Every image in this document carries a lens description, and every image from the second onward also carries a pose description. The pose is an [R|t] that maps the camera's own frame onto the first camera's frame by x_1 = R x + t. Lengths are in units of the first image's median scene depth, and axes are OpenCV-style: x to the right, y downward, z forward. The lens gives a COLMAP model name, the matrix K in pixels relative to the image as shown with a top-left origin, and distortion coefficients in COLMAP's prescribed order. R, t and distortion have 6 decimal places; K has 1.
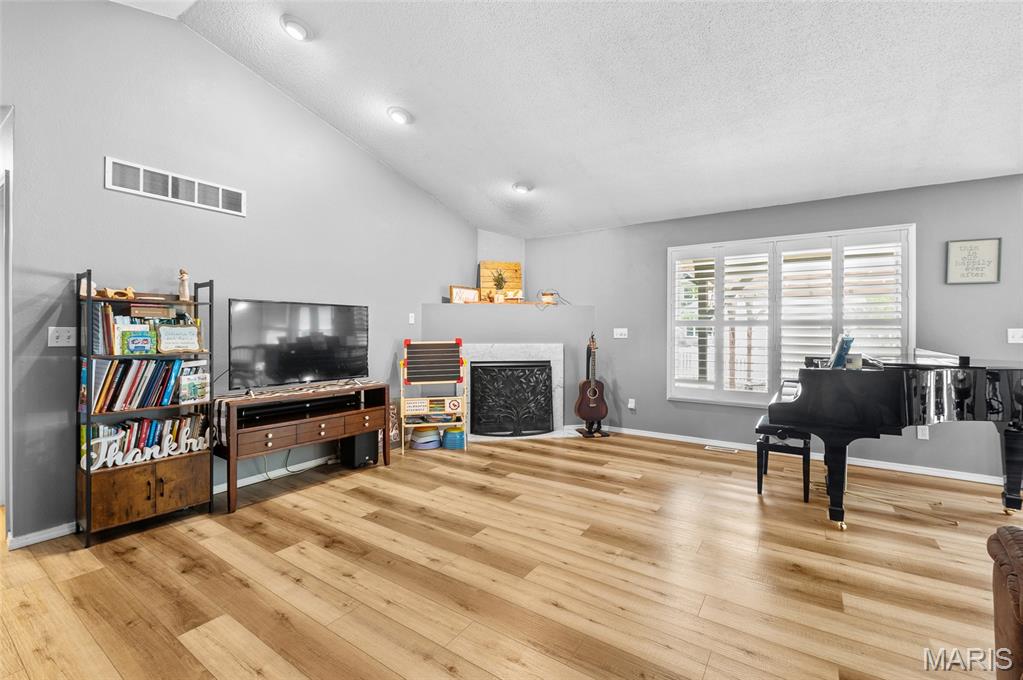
lens RADIAL K [[433.3, 0, 522.9], [0, 433.3, 329.3], [0, 0, 1]] dist [-0.000401, 0.000004]
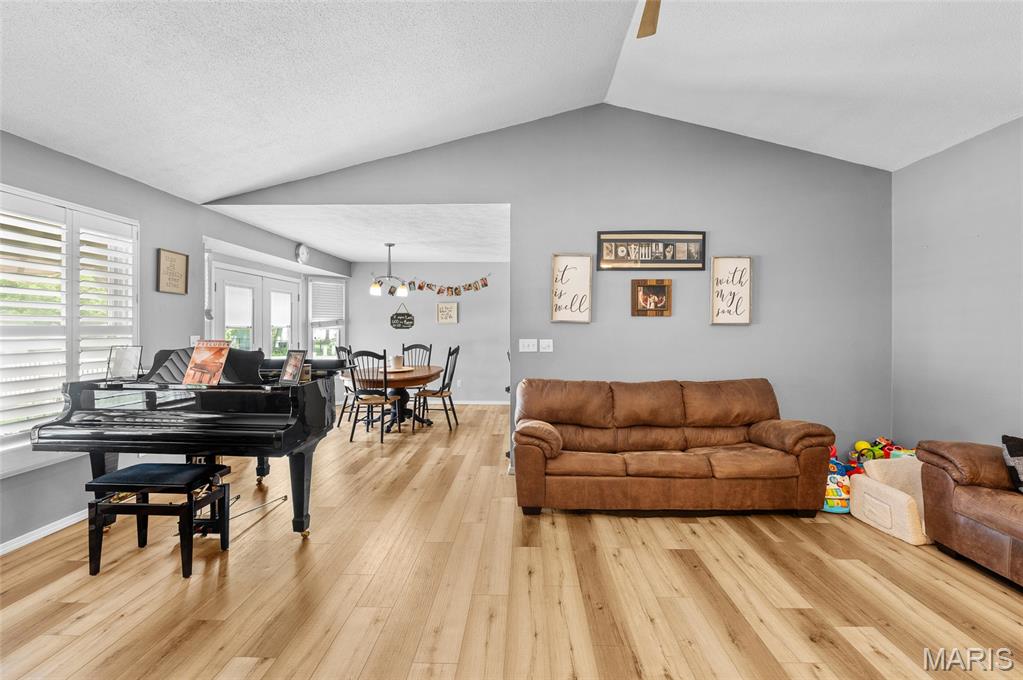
lens RADIAL K [[438.4, 0, 504.7], [0, 438.4, 335.2], [0, 0, 1]] dist [-0.002769, 0.000032]
pose [[-0.511699, -0.017189, 0.858993, -0.248363], [0.000022, 0.999800, 0.020020, -0.019705], [-0.859165, 0.010263, -0.511596, 0.691920]]
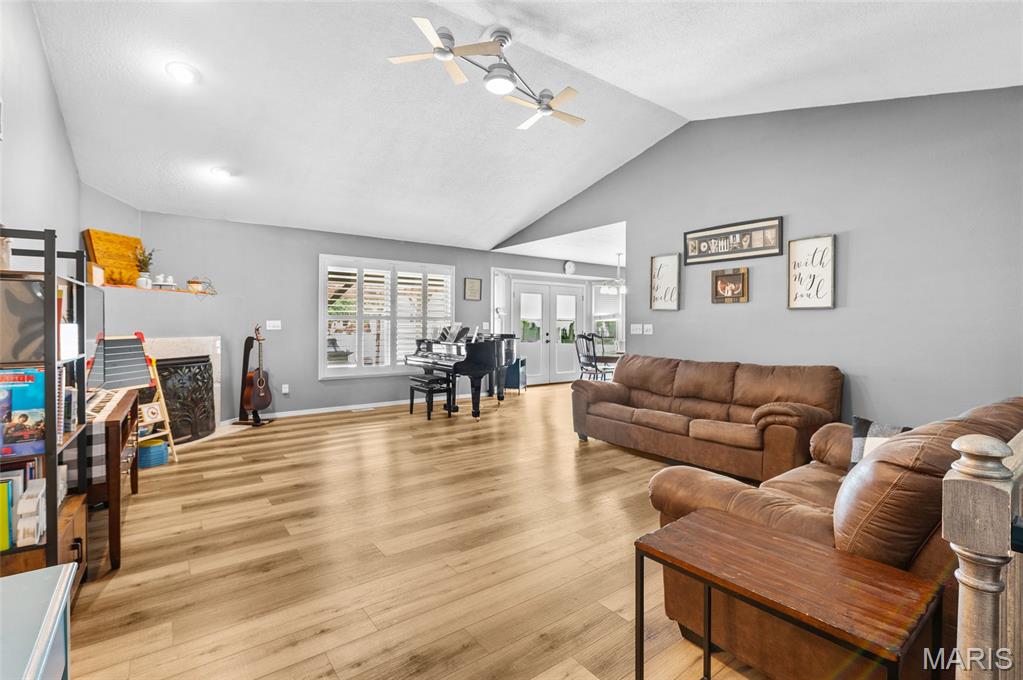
lens RADIAL K [[457.1, 0, 510.6], [0, 457.1, 333.6], [0, 0, 1]] dist [0.010089, -0.001692]
pose [[0.342674, -0.019024, 0.939262, -0.762449], [-0.000262, 0.999793, 0.020346, 0.007215], [-0.939454, -0.007218, 0.342598, 0.072754]]
